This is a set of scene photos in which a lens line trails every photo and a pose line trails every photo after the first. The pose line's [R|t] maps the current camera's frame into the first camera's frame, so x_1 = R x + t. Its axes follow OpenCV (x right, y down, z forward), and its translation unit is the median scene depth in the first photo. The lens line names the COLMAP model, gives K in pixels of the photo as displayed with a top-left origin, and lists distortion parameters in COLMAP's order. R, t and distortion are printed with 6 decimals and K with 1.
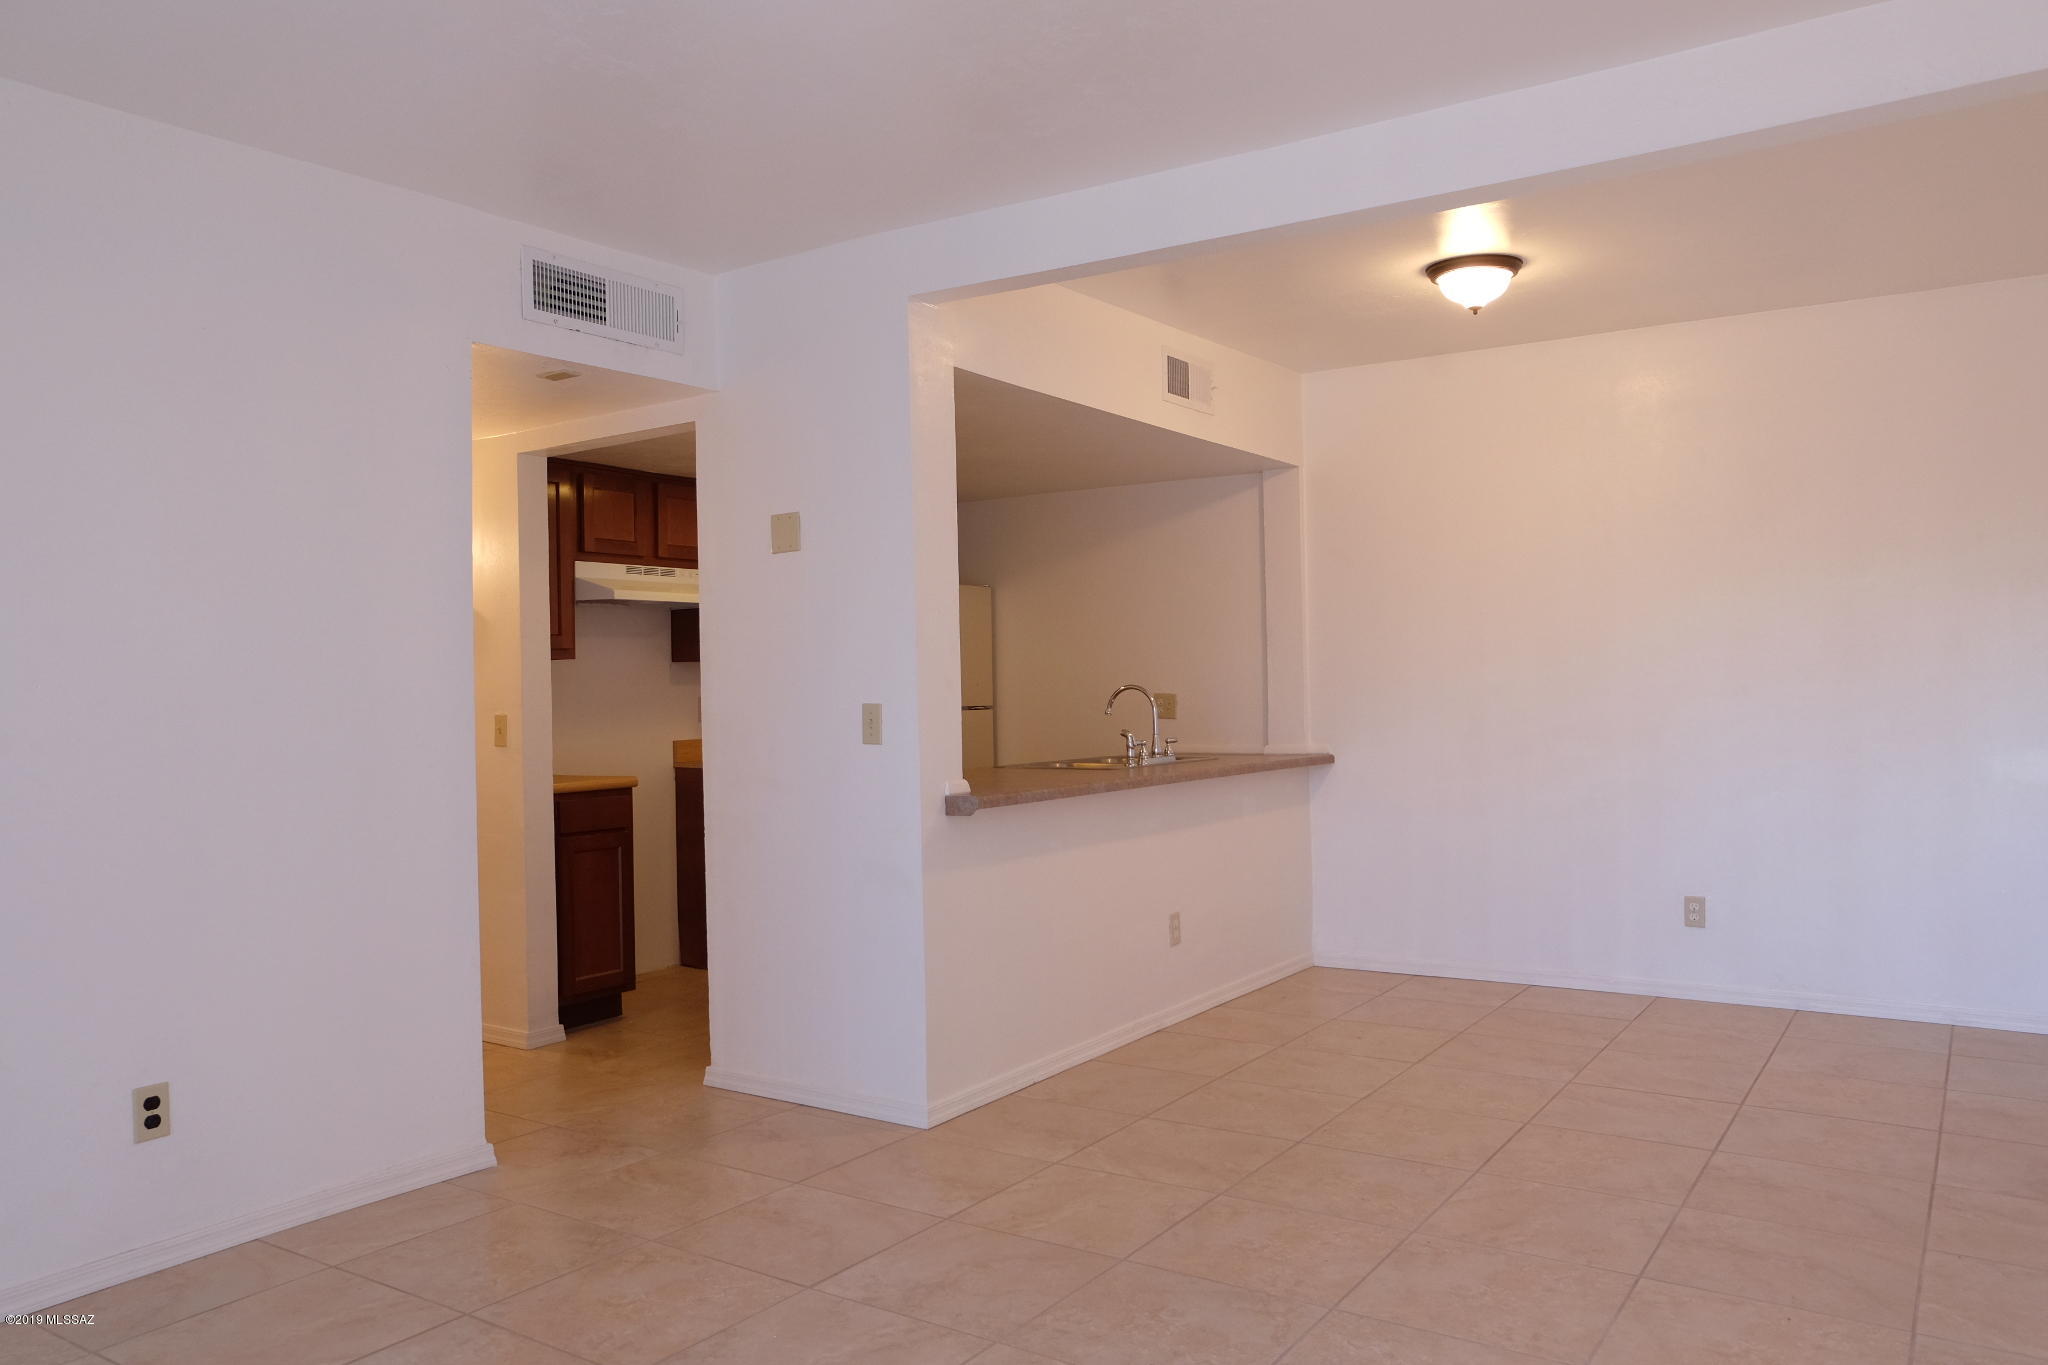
lens RADIAL K [[1436.8, 0, 1011.1], [0, 1436.8, 674.1], [0, 0, 1]] dist [-0.045976, 0.039112]
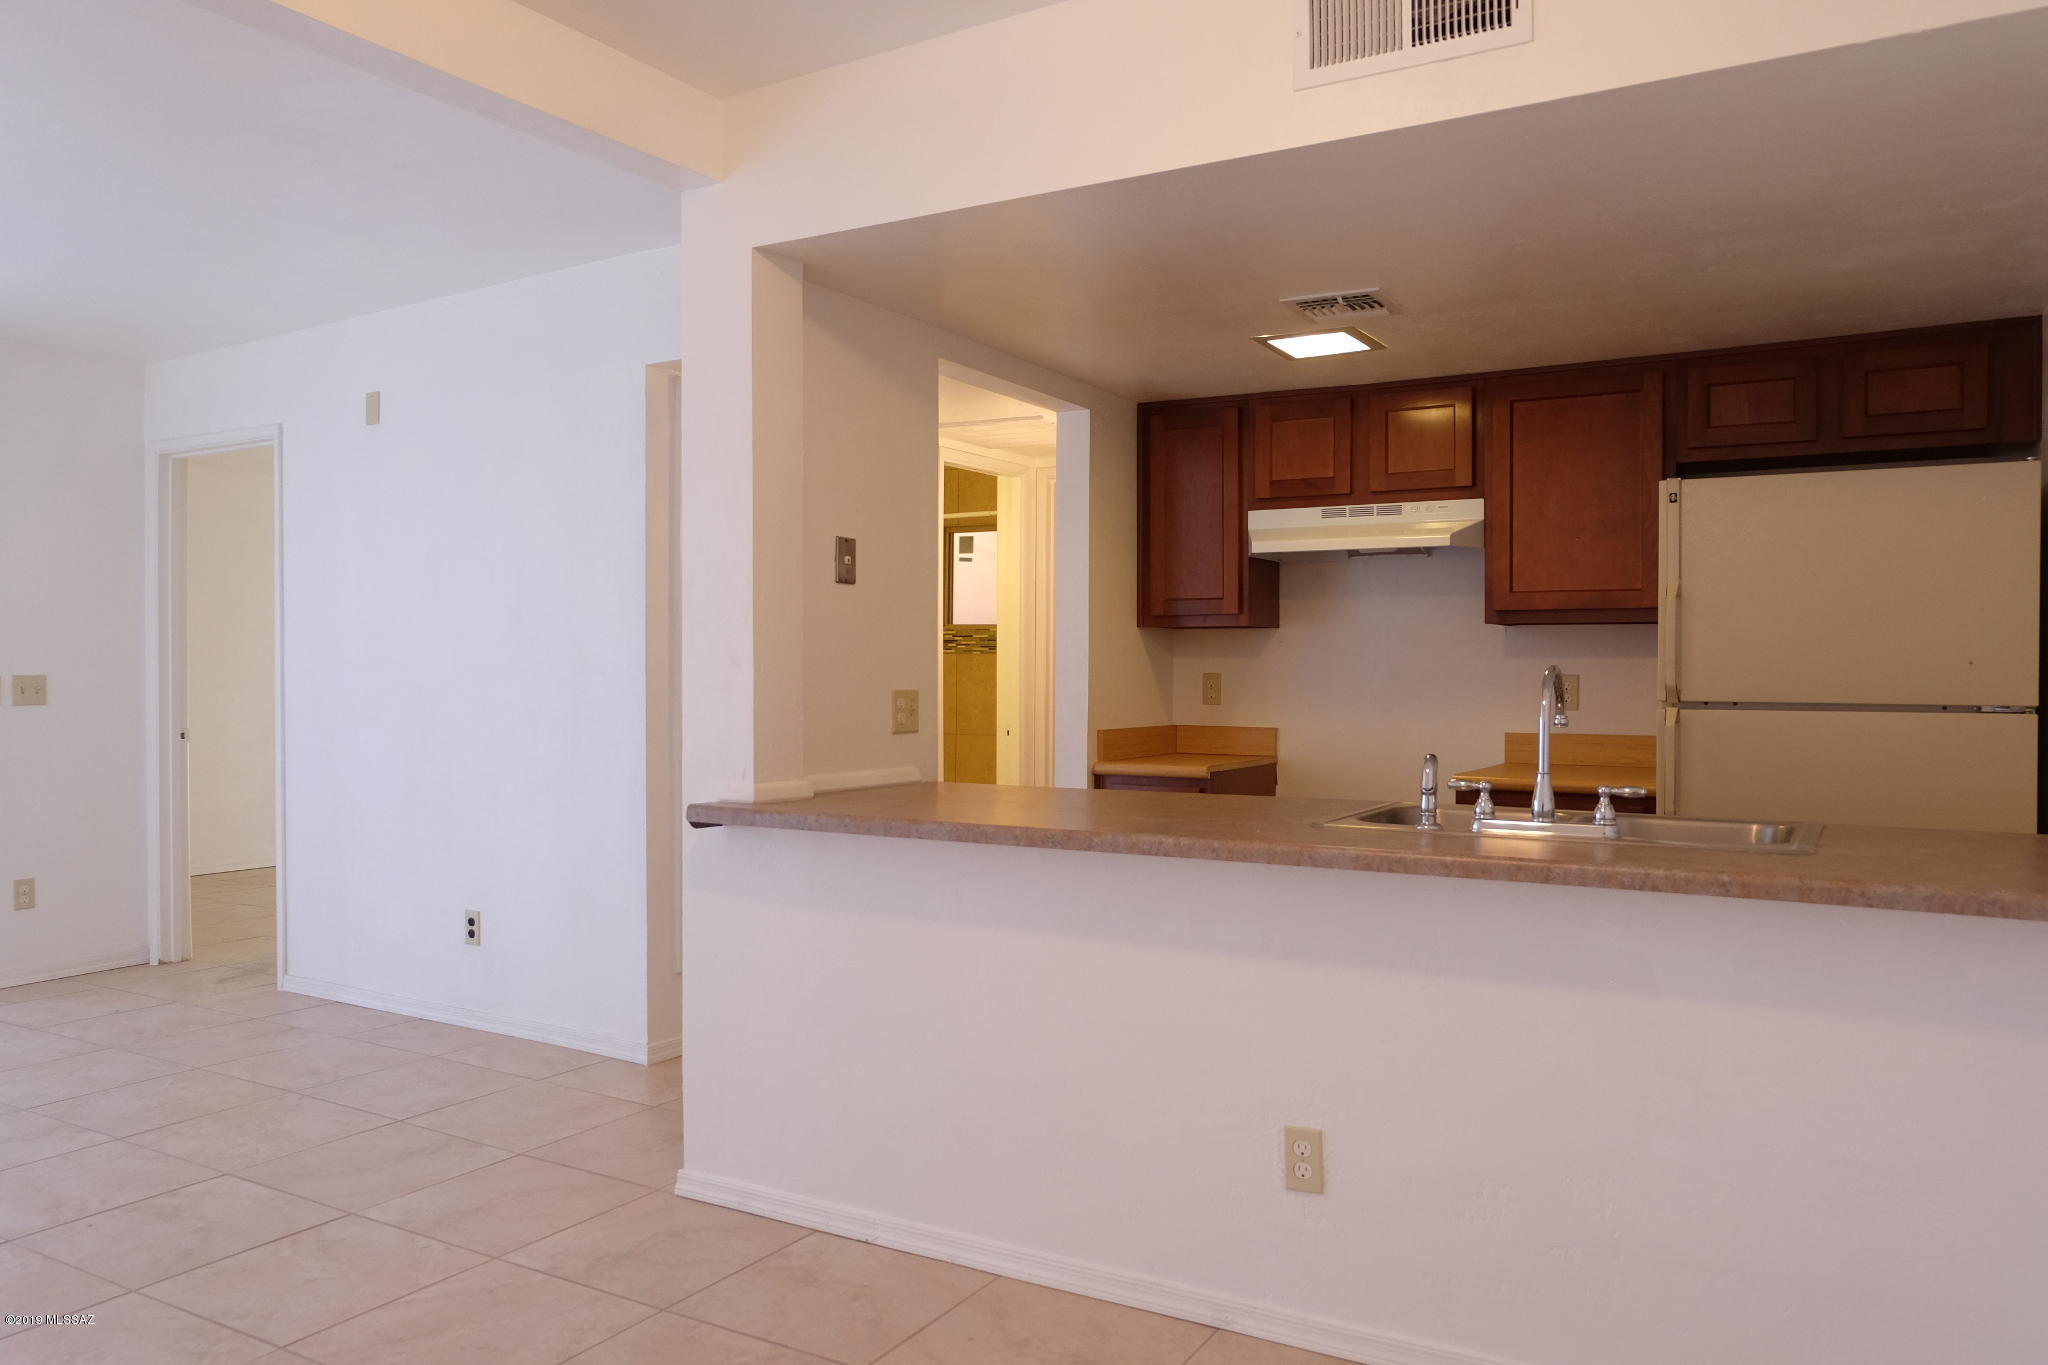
lens RADIAL K [[1436.8, 0, 1011.1], [0, 1436.8, 674.1], [0, 0, 1]] dist [-0.045976, 0.039112]
pose [[0.088301, 0.021561, -0.995860, 0.526590], [0.005470, 0.999740, 0.022130, -0.001337], [0.996079, -0.007402, 0.088160, 0.760236]]
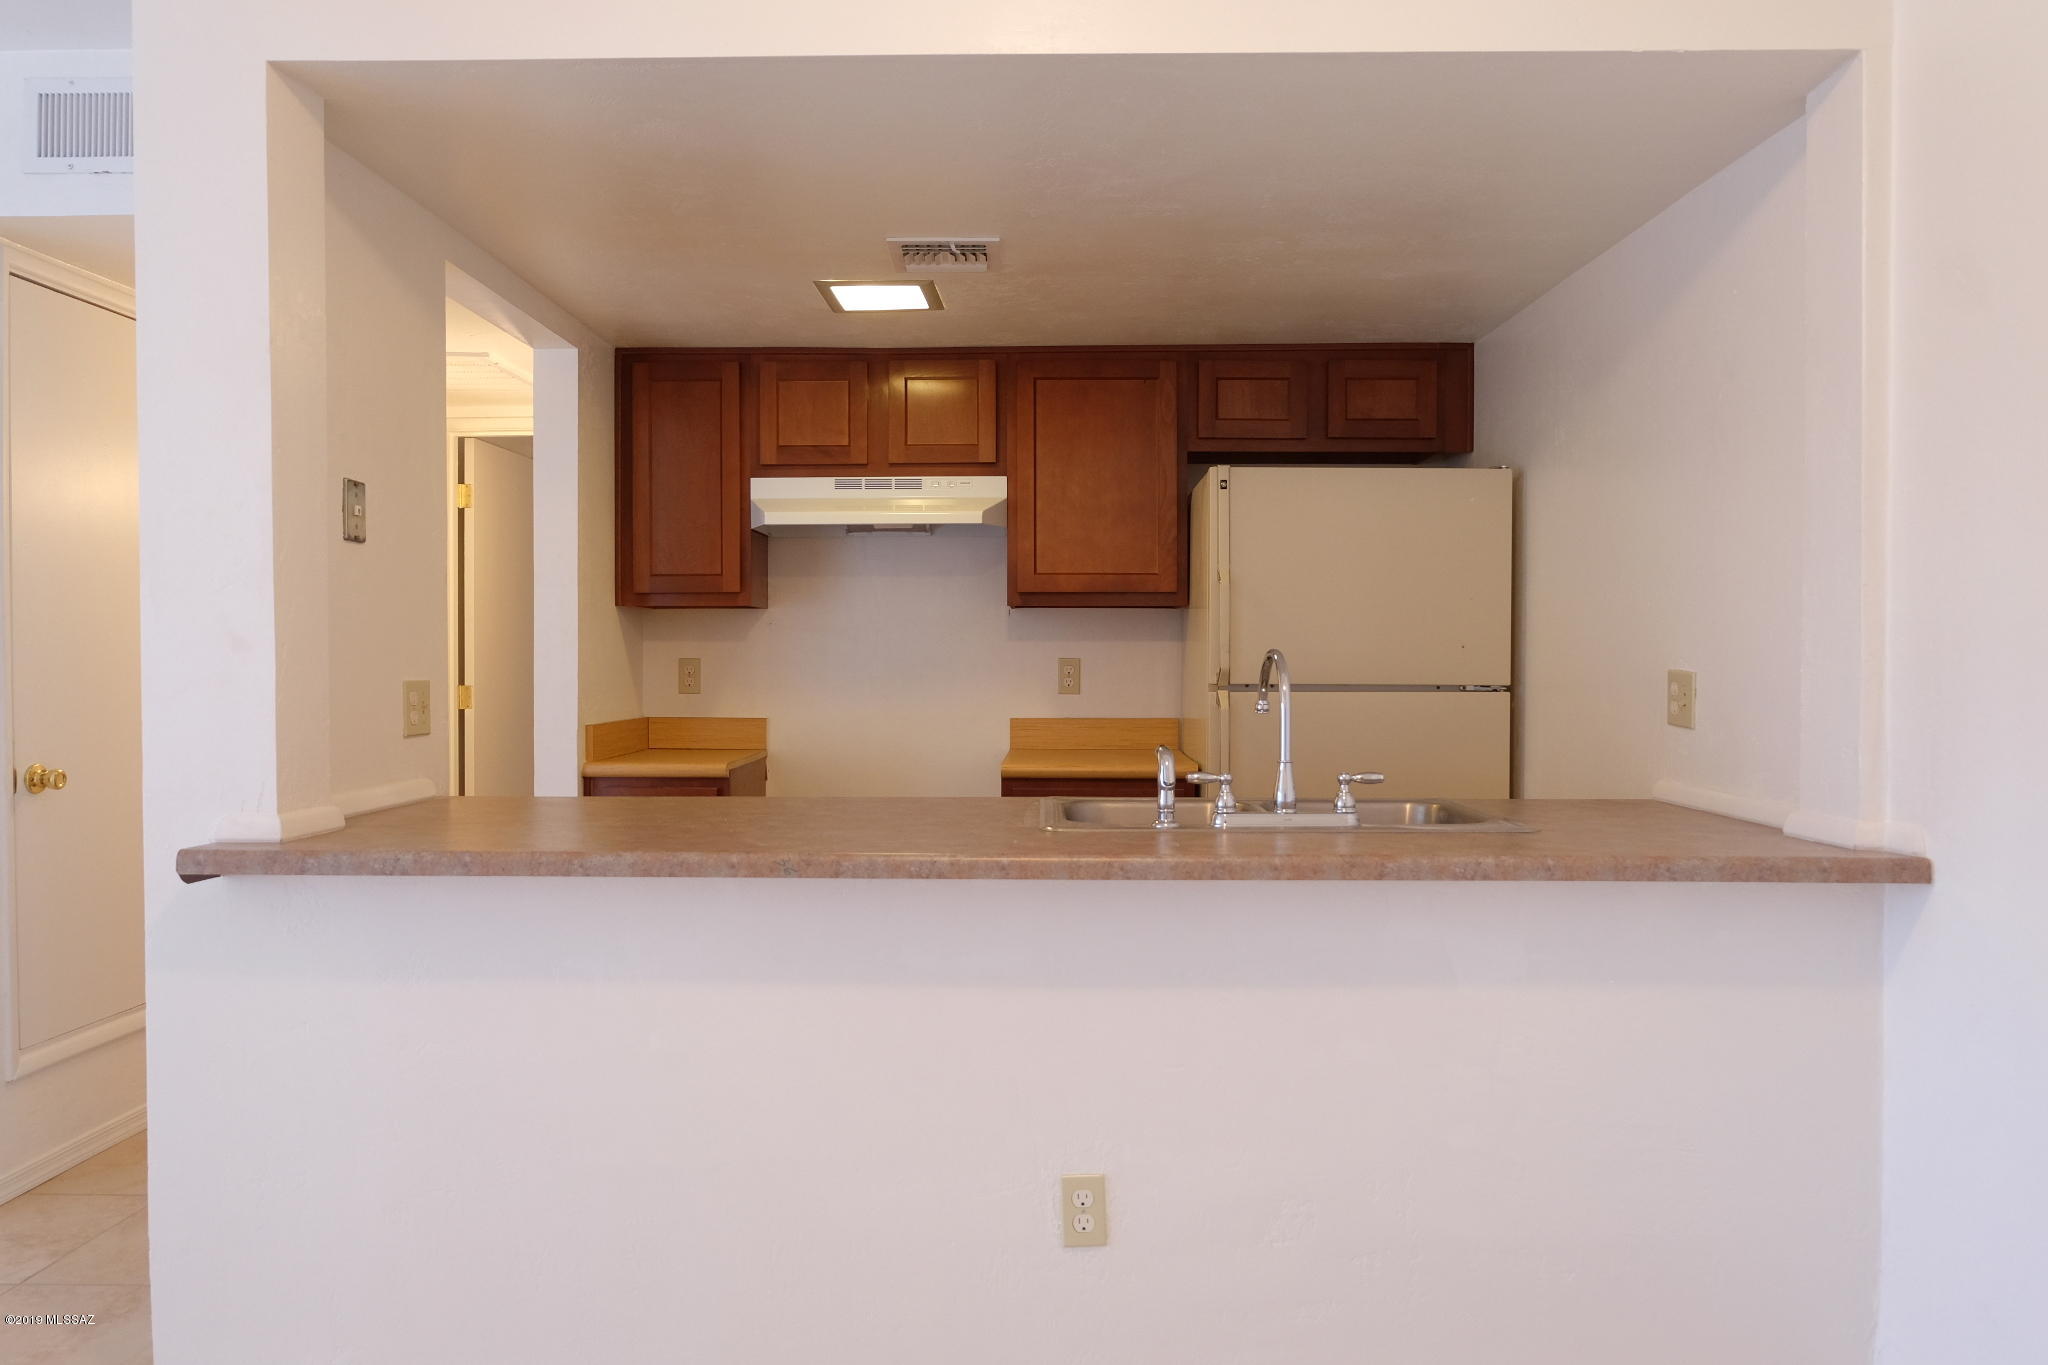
lens RADIAL K [[1468.9, 0, 1032.1], [0, 1468.9, 675.8], [0, 0, 1]] dist [-0.107528, 0.233682]
pose [[0.553774, 0.029916, -0.832130, 0.425680], [-0.002221, 0.999404, 0.034451, -0.000129], [0.832664, -0.017230, 0.553510, 0.669350]]
